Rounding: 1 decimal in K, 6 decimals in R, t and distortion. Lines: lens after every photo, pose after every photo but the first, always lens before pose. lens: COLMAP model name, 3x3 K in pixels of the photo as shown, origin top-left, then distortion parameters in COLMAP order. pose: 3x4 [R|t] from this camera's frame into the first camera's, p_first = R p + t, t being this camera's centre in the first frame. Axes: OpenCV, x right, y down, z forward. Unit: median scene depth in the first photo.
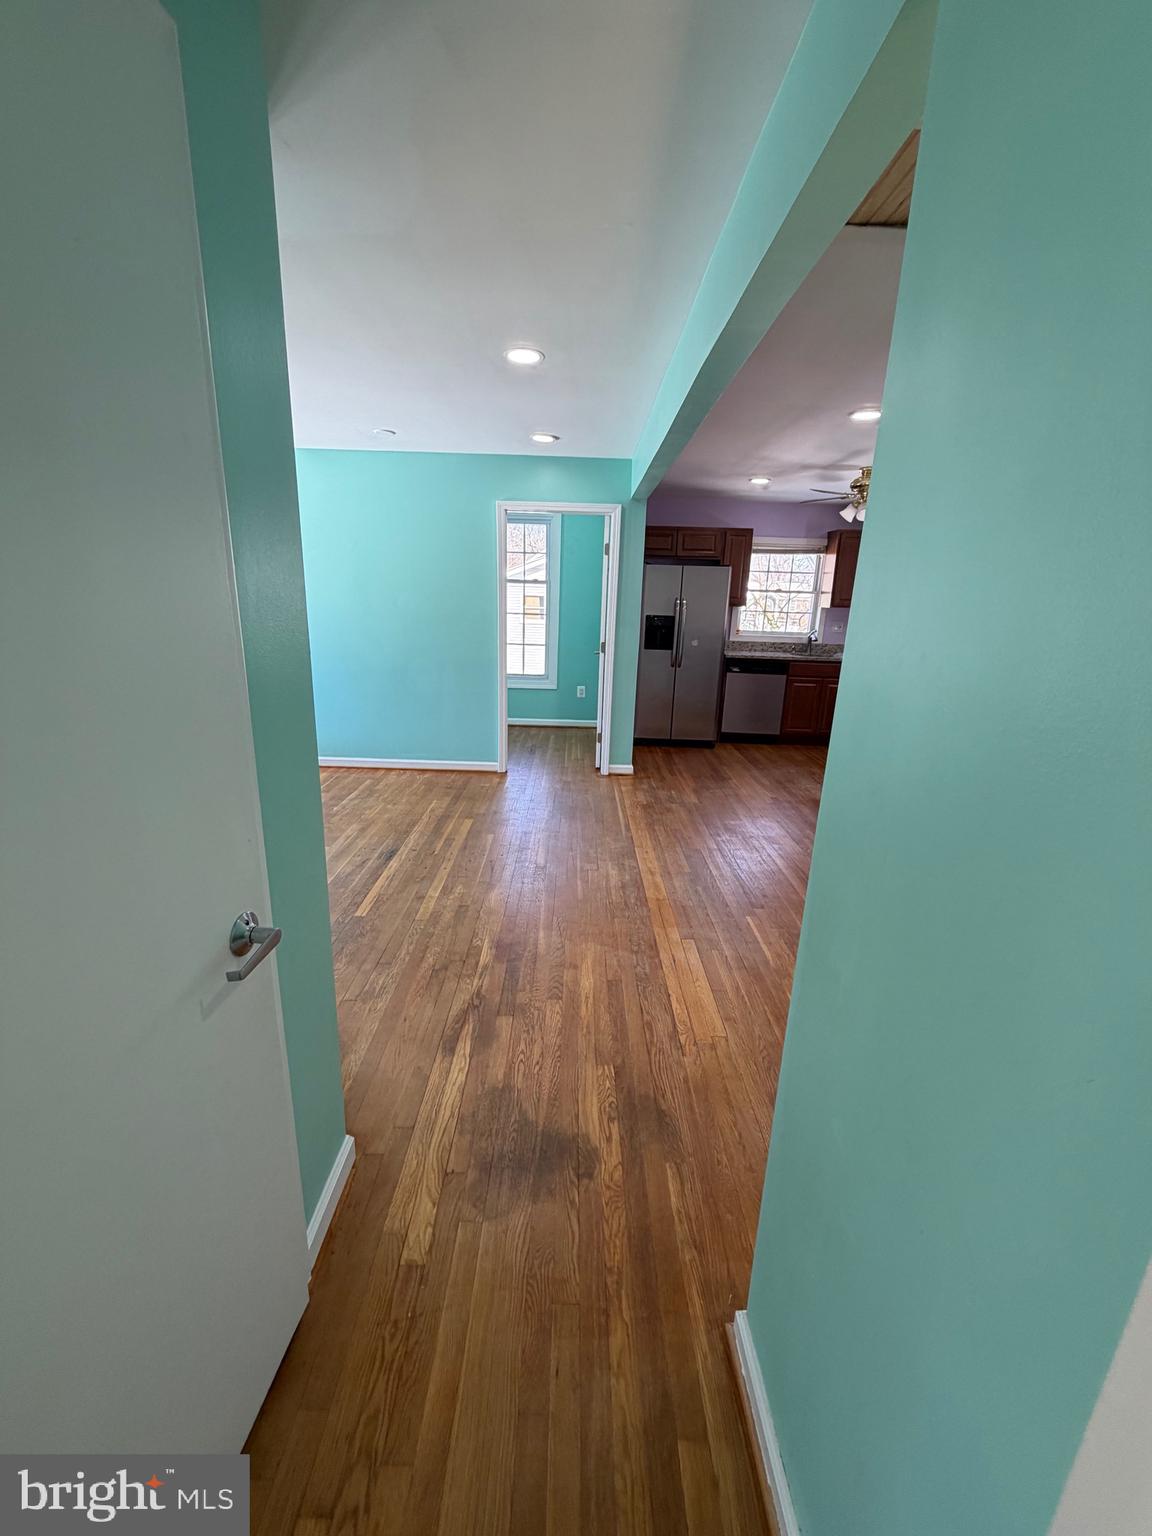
lens RADIAL K [[611.7, 0, 567.8], [0, 611.7, 769.7], [0, 0, 1]] dist [-0.000379, 0.000083]
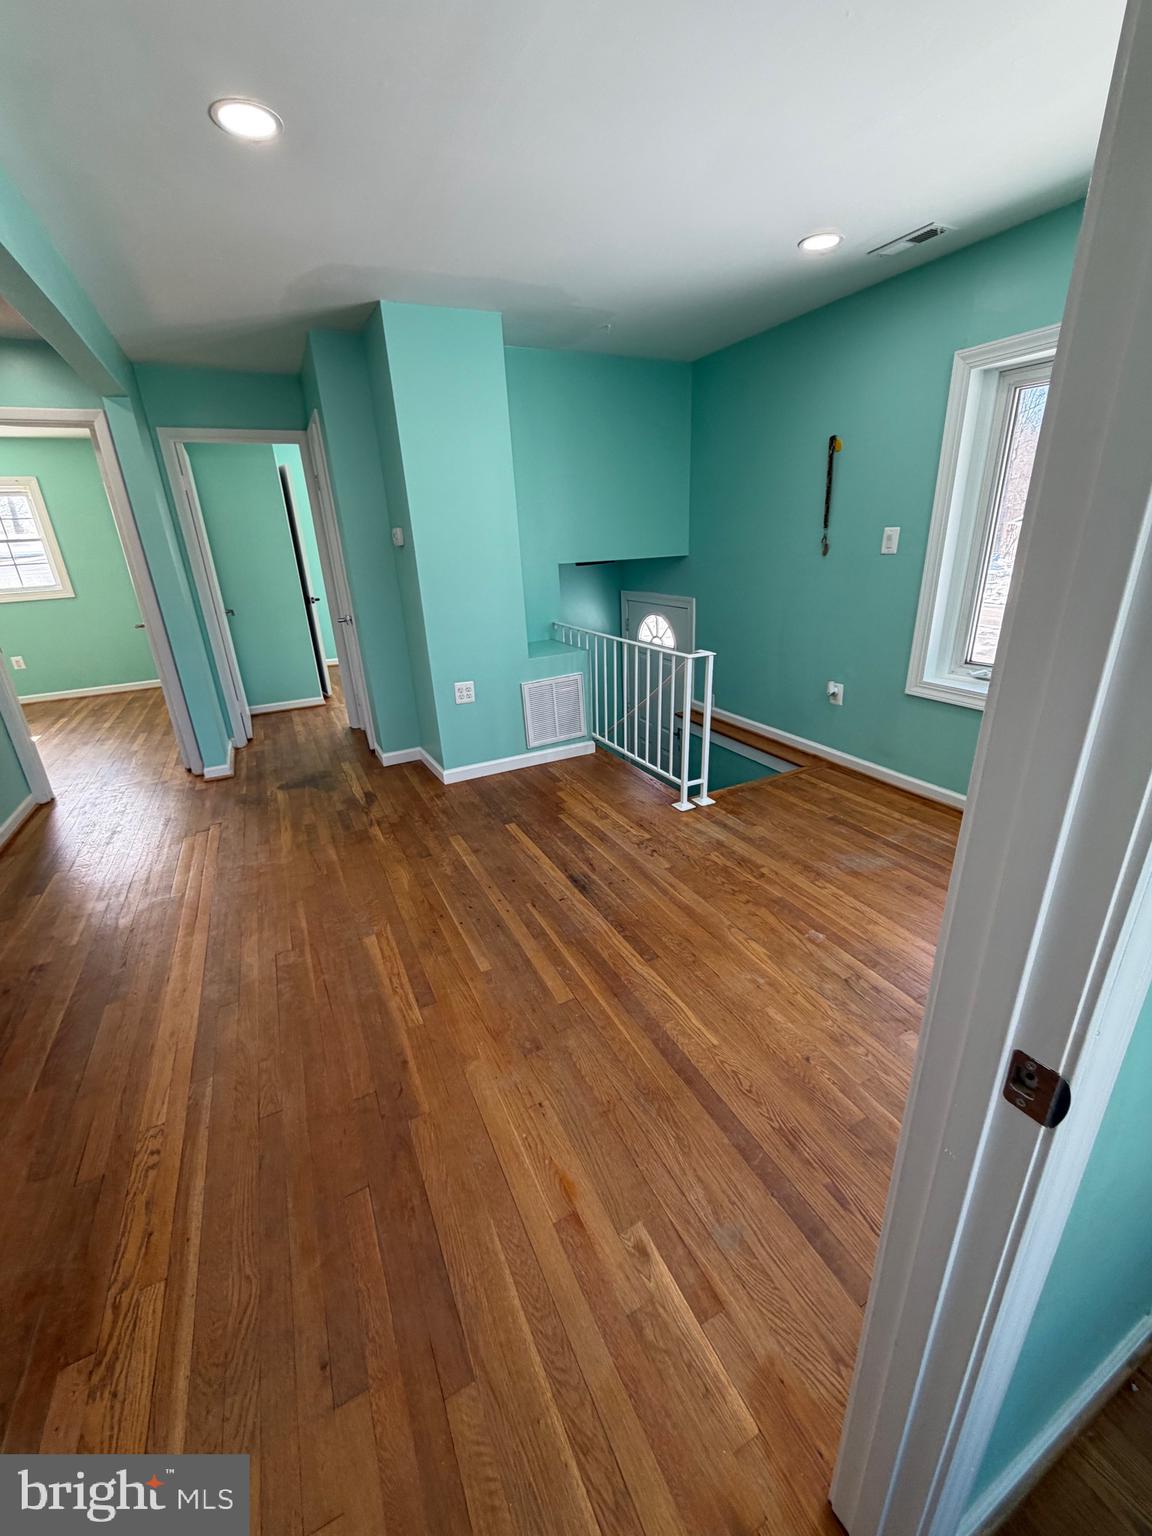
lens RADIAL K [[611.6, 0, 579.0], [0, 611.6, 762.3], [0, 0, 1]] dist [-0.000886, 0.000503]
pose [[-0.887235, 0.170634, -0.428600, 0.004051], [-0.111011, 0.822805, 0.557377, -0.304311], [0.447761, 0.542104, -0.711079, 1.106167]]
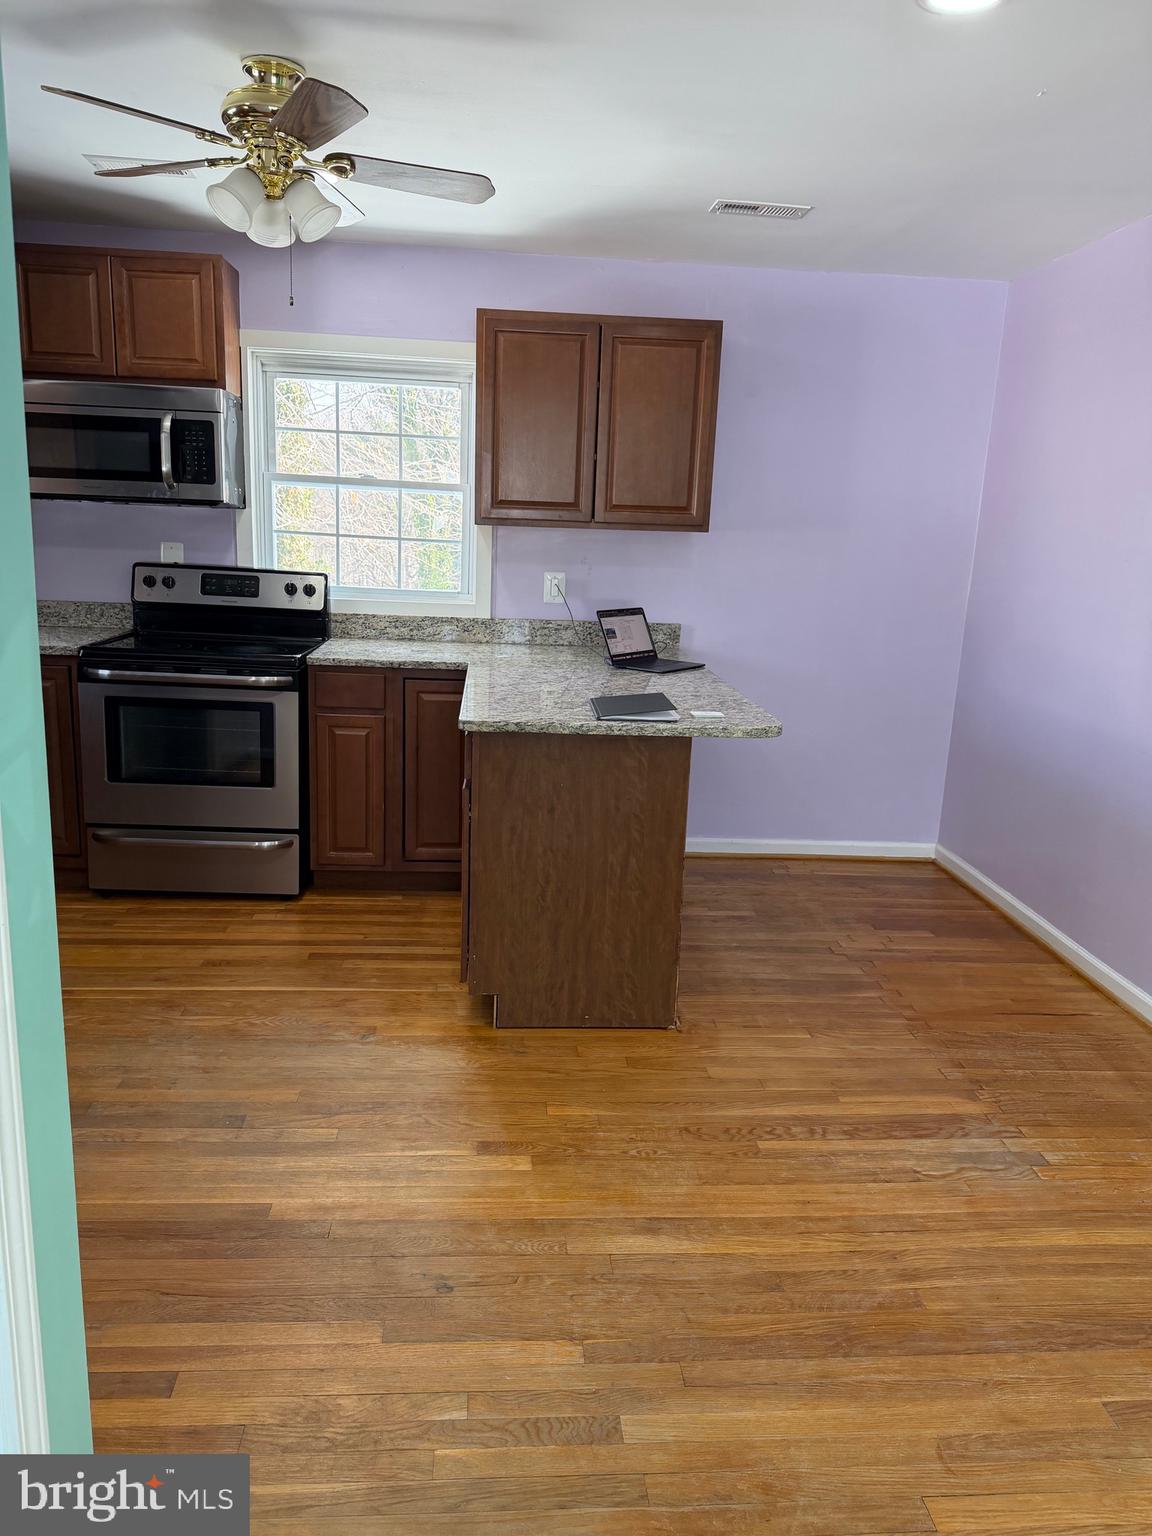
lens RADIAL K [[1078.6, 0, 572.0], [0, 1078.6, 759.1], [0, 0, 1]] dist [0.146439, -0.254186]
pose [[-0.088240, -0.254330, 0.963084, -0.145113], [0.228842, 0.935818, 0.268097, -0.276857], [-0.969456, 0.244051, -0.024375, 0.945875]]
